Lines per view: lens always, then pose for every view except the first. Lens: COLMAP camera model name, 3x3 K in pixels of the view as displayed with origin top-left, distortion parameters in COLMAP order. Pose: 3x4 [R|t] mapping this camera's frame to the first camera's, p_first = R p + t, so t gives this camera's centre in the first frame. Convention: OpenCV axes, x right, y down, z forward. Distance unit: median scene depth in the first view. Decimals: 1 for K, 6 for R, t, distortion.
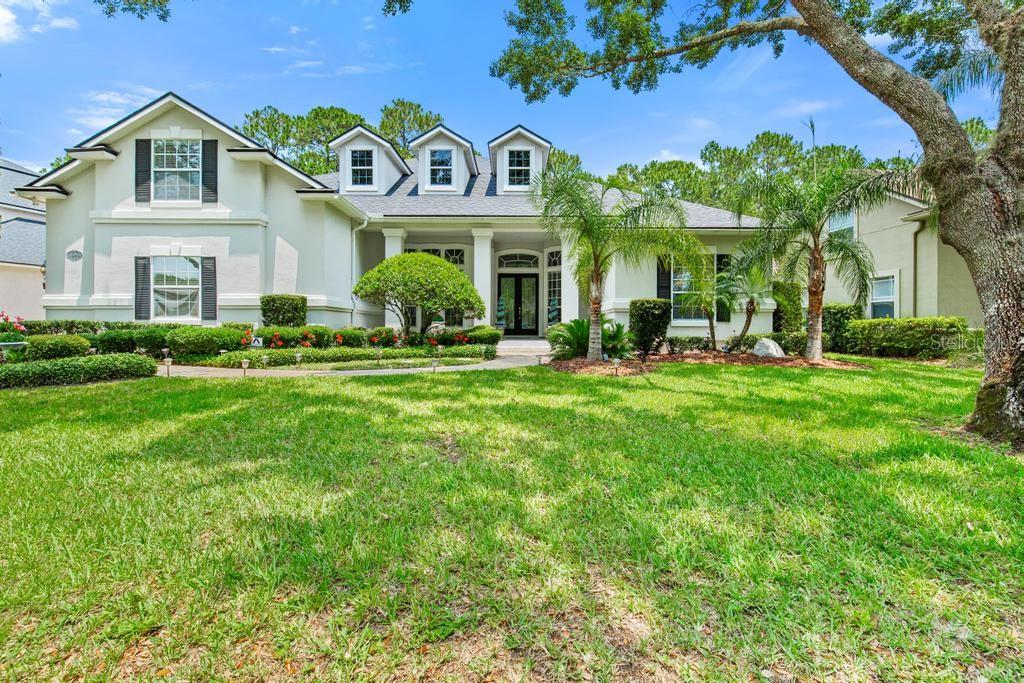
lens RADIAL K [[487.0, 0, 516.1], [0, 487.0, 326.0], [0, 0, 1]] dist [0.000804, 0.000181]
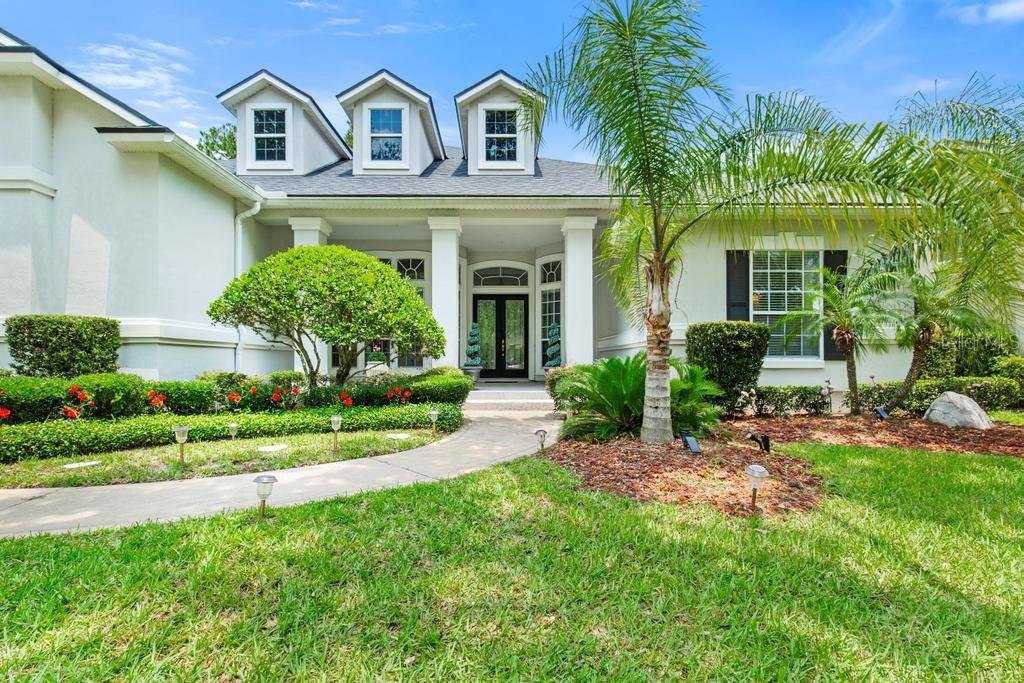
lens RADIAL K [[476.0, 0, 504.8], [0, 476.0, 360.8], [0, 0, 1]] dist [-0.000630, 0.000019]
pose [[0.999936, -0.005101, 0.010117, 0.004592], [0.005104, 0.999987, -0.000222, -0.011145], [-0.010116, 0.000274, 0.999949, 0.447482]]
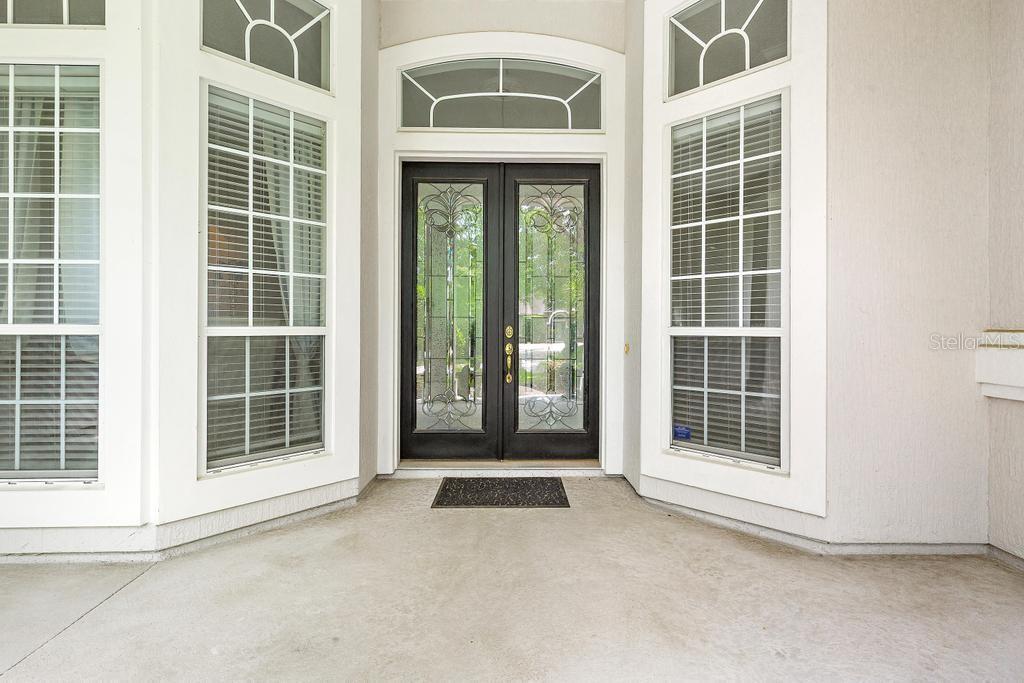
lens RADIAL K [[472.9, 0, 514.0], [0, 472.9, 328.1], [0, 0, 1]] dist [0.001531, 0.000127]
pose [[0.999684, 0.000709, 0.025142, 0.007615], [-0.000722, 1.000000, 0.000497, -0.060432], [-0.025142, -0.000515, 0.999684, 1.278436]]
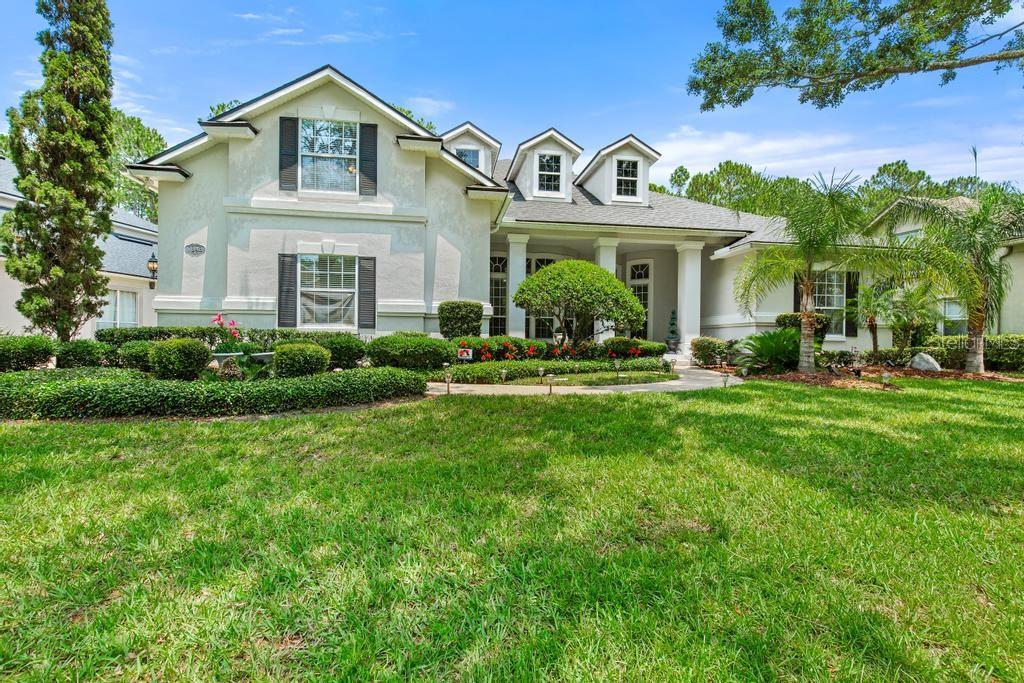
lens RADIAL K [[478.0, 0, 512.0], [0, 478.0, 341.5], [0, 0, 1]] dist [0.000092, 0.000431]
pose [[0.989102, 0.008599, 0.146980, -0.488438], [-0.009211, 0.999951, 0.003486, 0.005450], [-0.146943, -0.004802, 0.989133, 0.103672]]
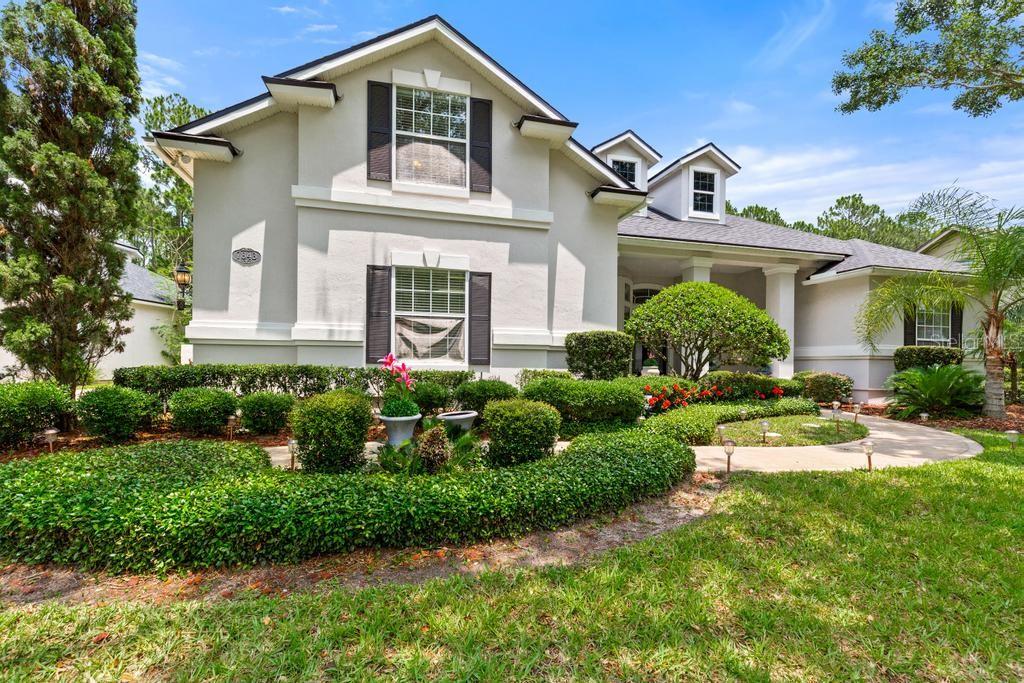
lens RADIAL K [[480.0, 0, 508.5], [0, 480.0, 366.0], [0, 0, 1]] dist [0.001955, 0.000514]
pose [[0.965526, 0.008195, 0.260179, -0.751315], [-0.009907, 0.999937, 0.005268, -0.015366], [-0.260119, -0.007664, 0.965546, 0.338278]]
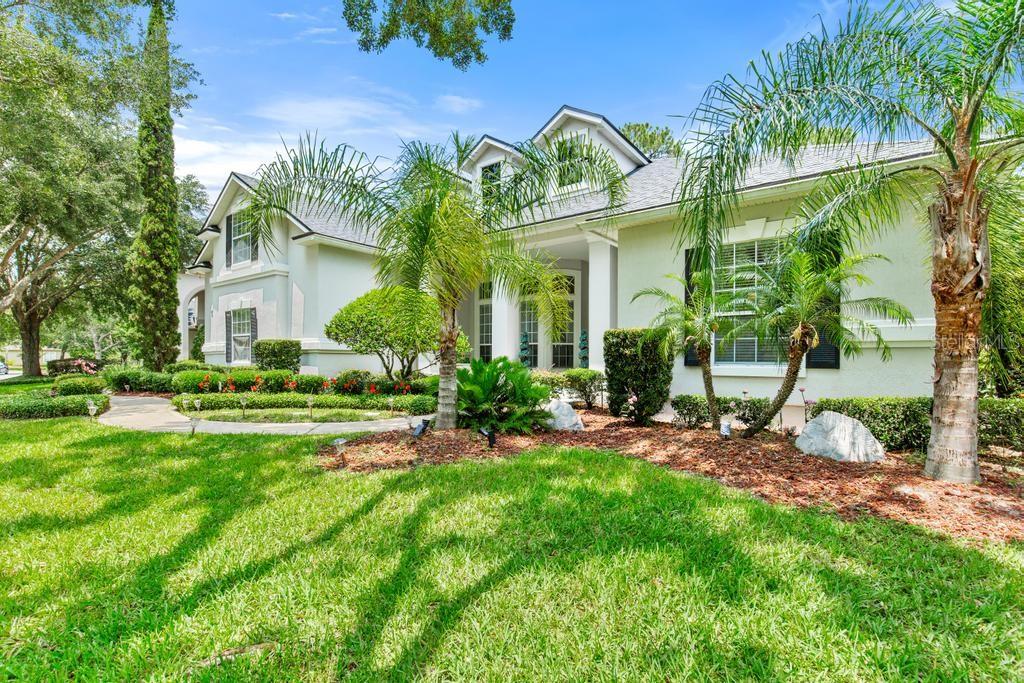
lens RADIAL K [[476.0, 0, 504.8], [0, 476.0, 360.8], [0, 0, 1]] dist [-0.000630, 0.000019]
pose [[0.795020, -0.000287, -0.606584, 0.507907], [0.001351, 0.999998, 0.001298, -0.018778], [0.606582, -0.001851, 0.795019, 0.463264]]
